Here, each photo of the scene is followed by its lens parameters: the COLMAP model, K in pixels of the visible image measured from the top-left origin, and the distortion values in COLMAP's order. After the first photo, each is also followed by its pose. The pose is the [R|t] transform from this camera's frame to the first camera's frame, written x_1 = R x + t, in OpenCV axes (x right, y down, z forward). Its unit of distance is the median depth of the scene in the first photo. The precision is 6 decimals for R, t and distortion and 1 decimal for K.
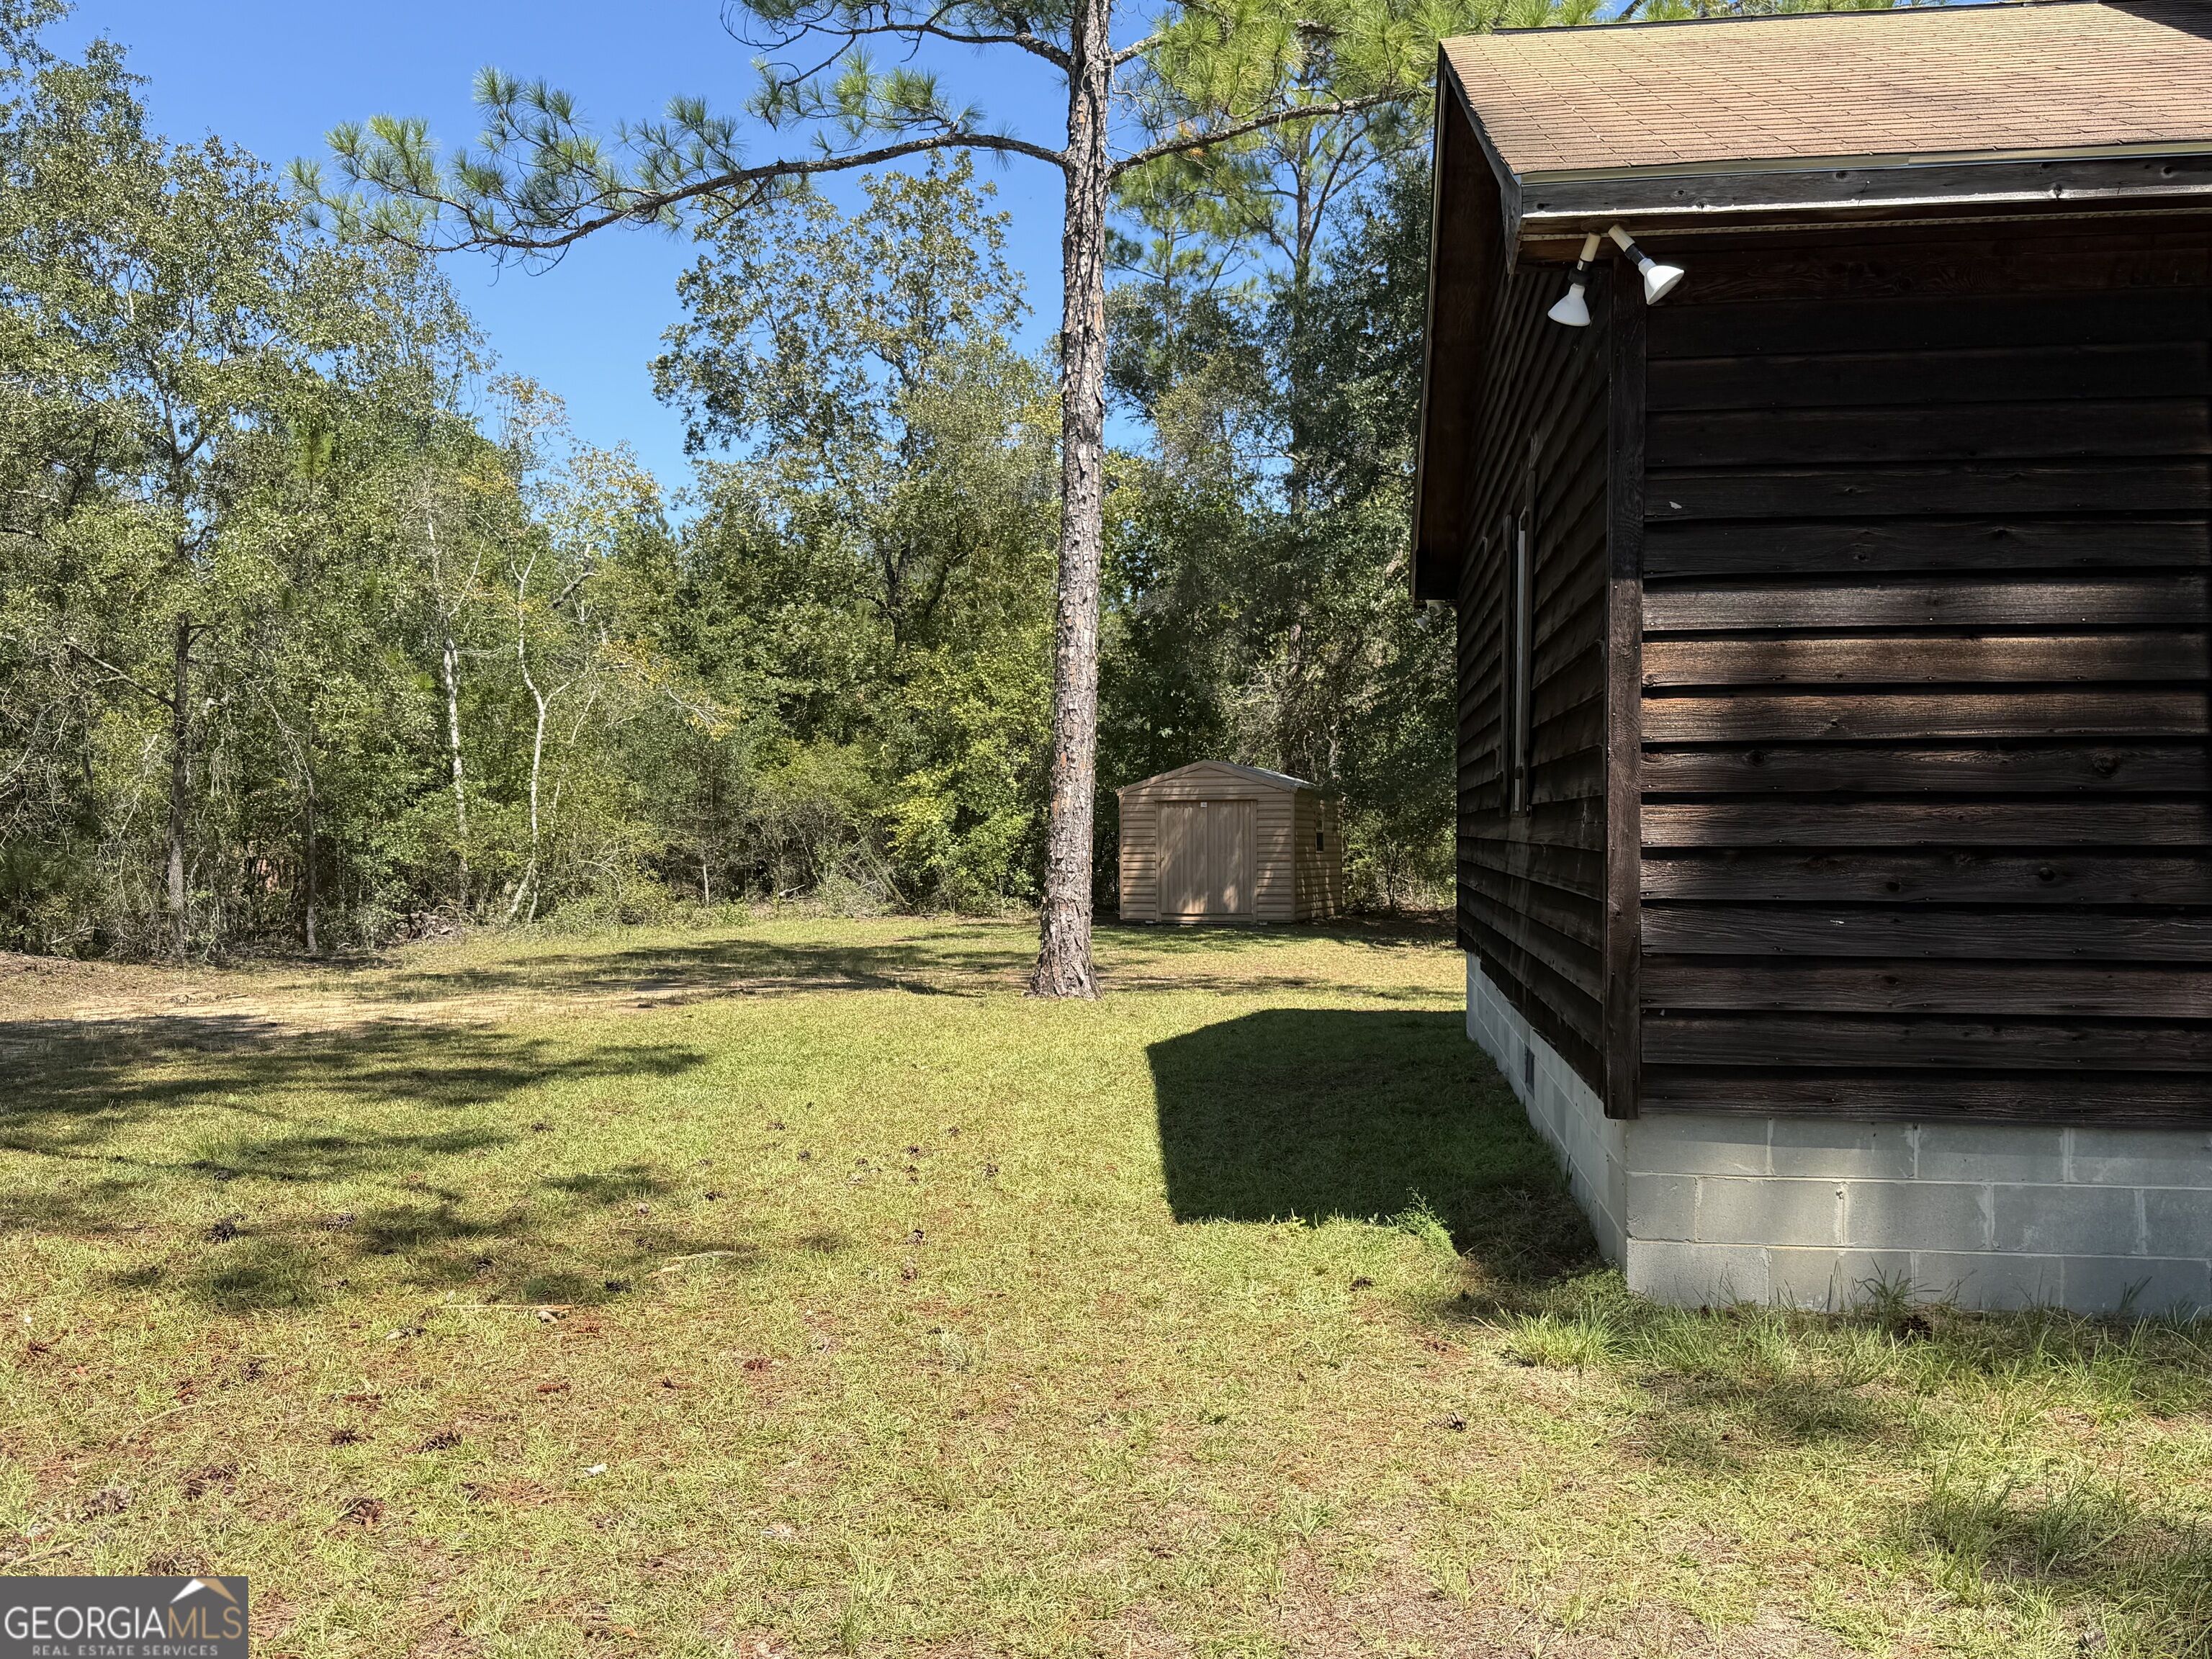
lens RADIAL K [[1802.3, 0, 1107.4], [0, 1802.3, 838.1], [0, 0, 1]] dist [0.116556, 0.001633]
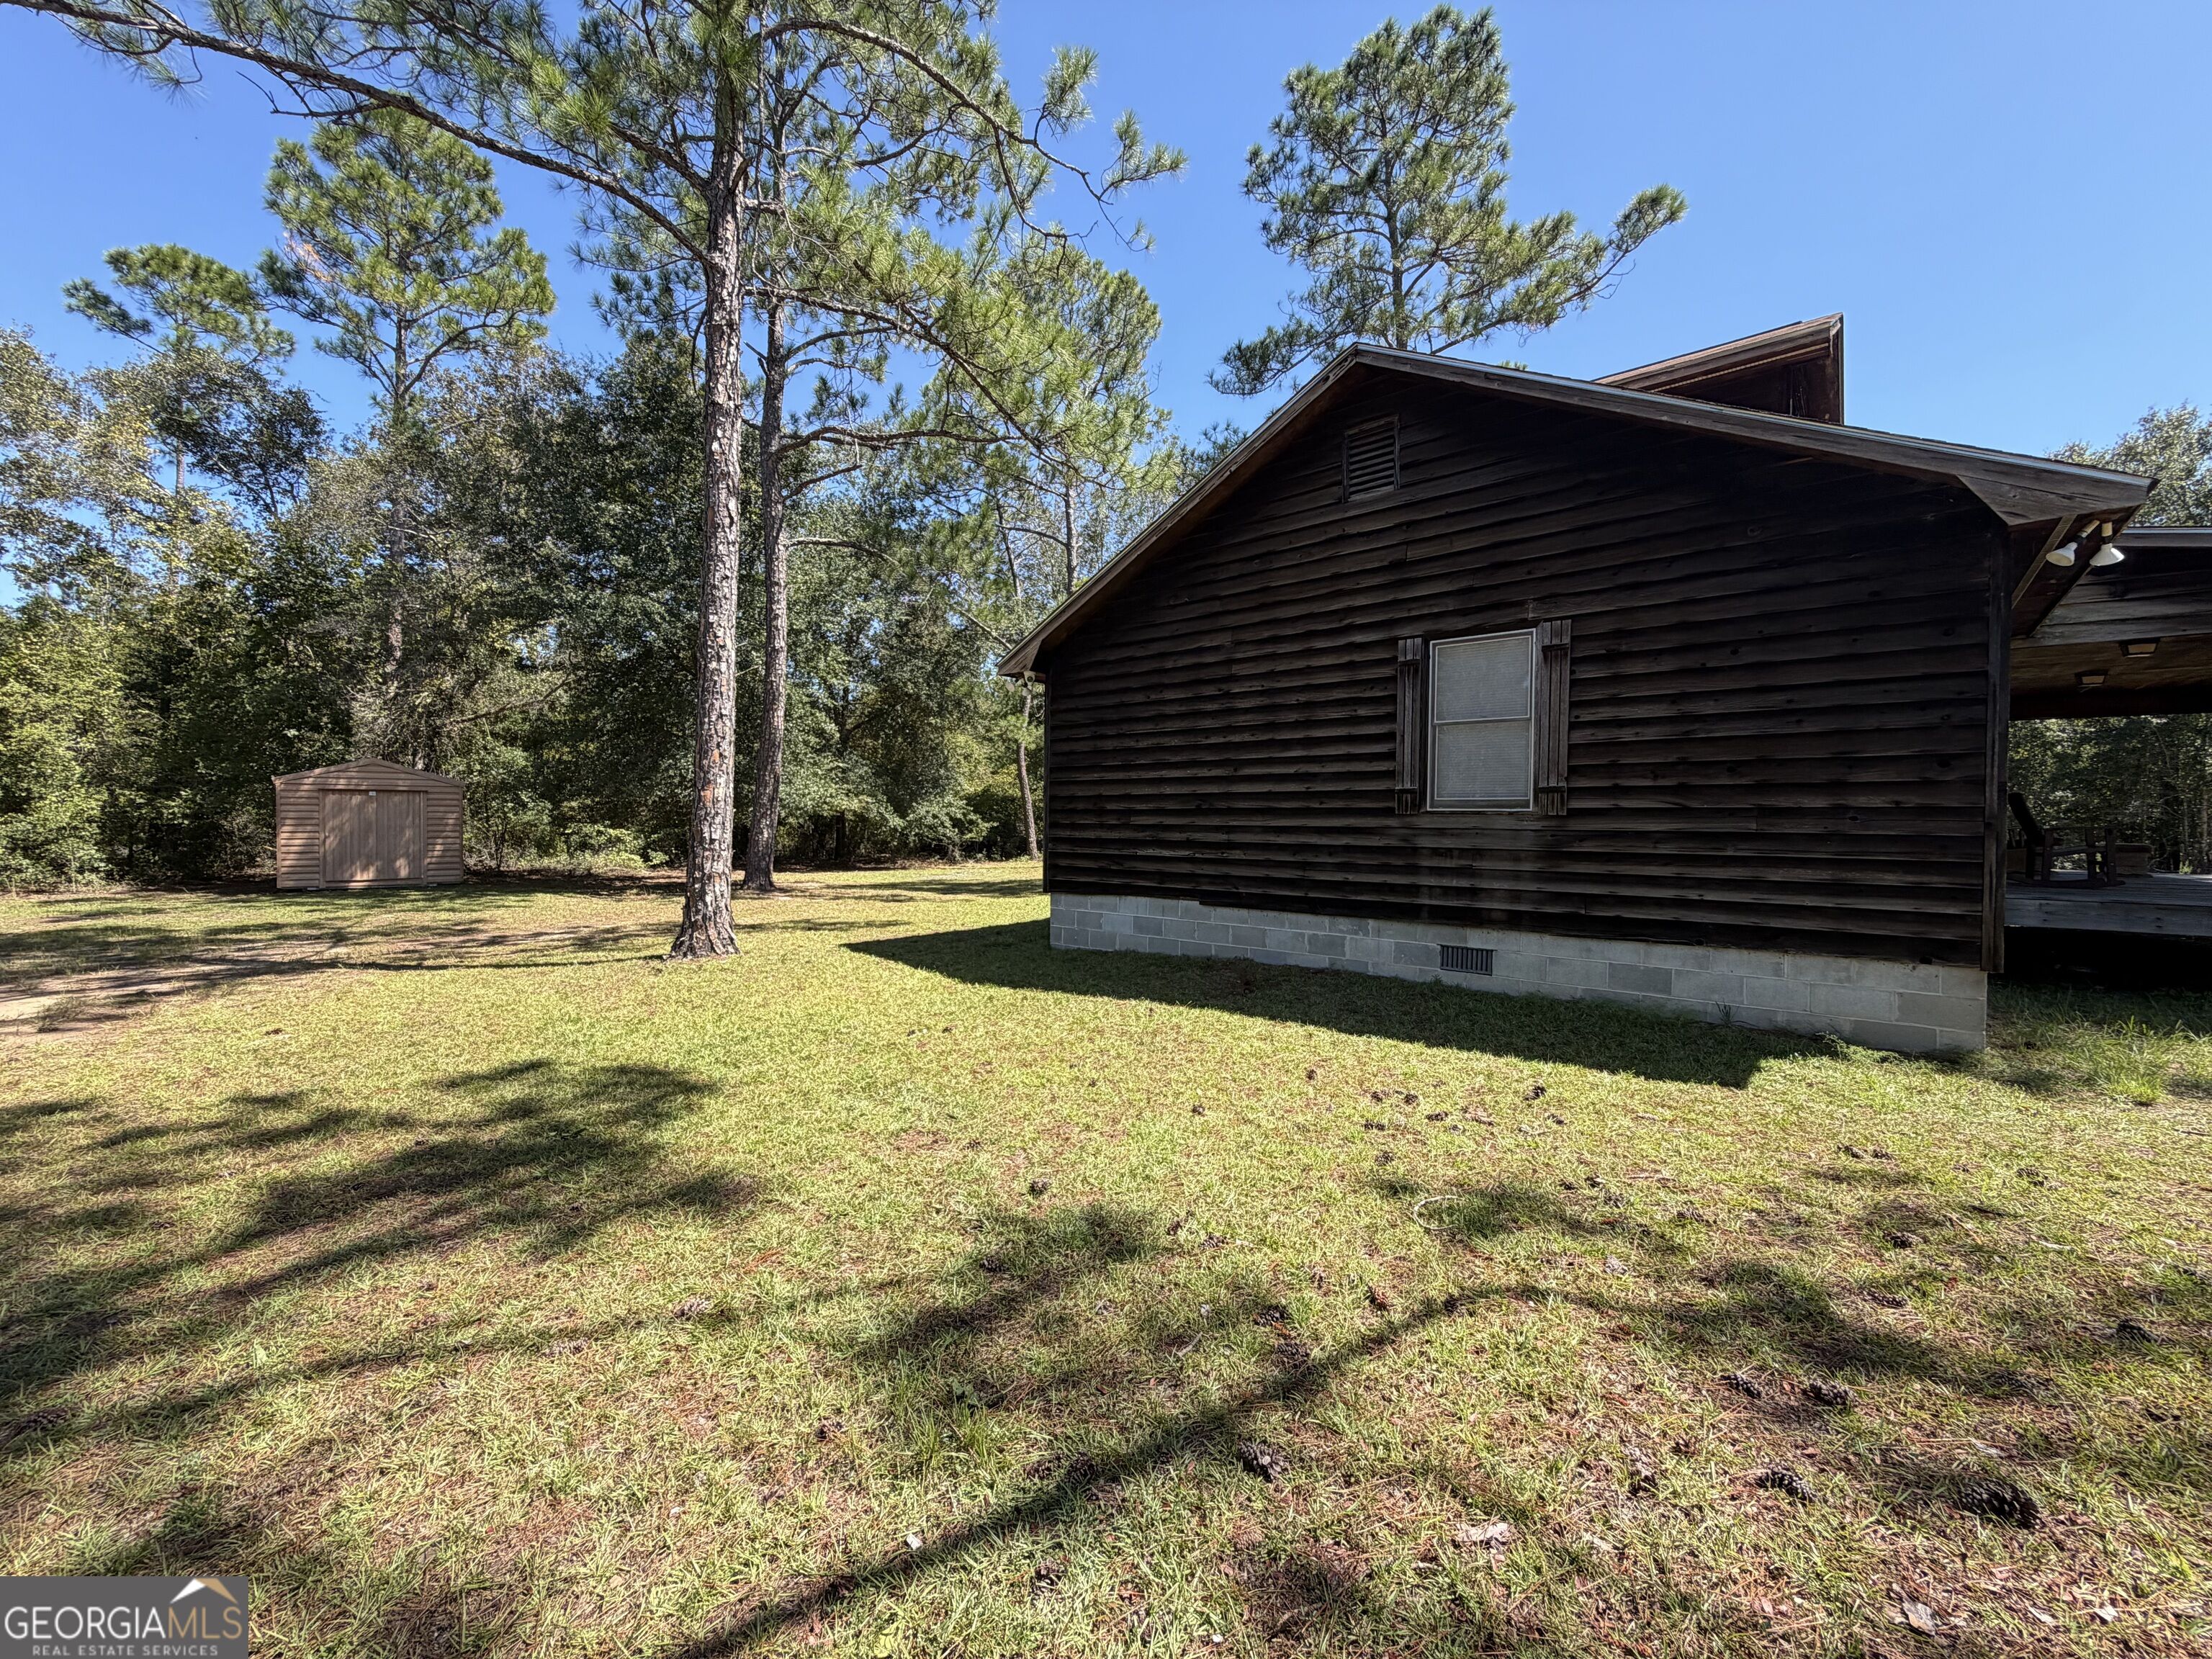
lens RADIAL K [[880.9, 0, 1105.5], [0, 880.9, 823.0], [0, 0, 1]] dist [0.002218, -0.000341]
pose [[0.541475, 0.005278, 0.840700, -0.187789], [-0.005911, 0.999979, -0.002471, 0.000488], [-0.840696, -0.003632, 0.541496, 0.235165]]
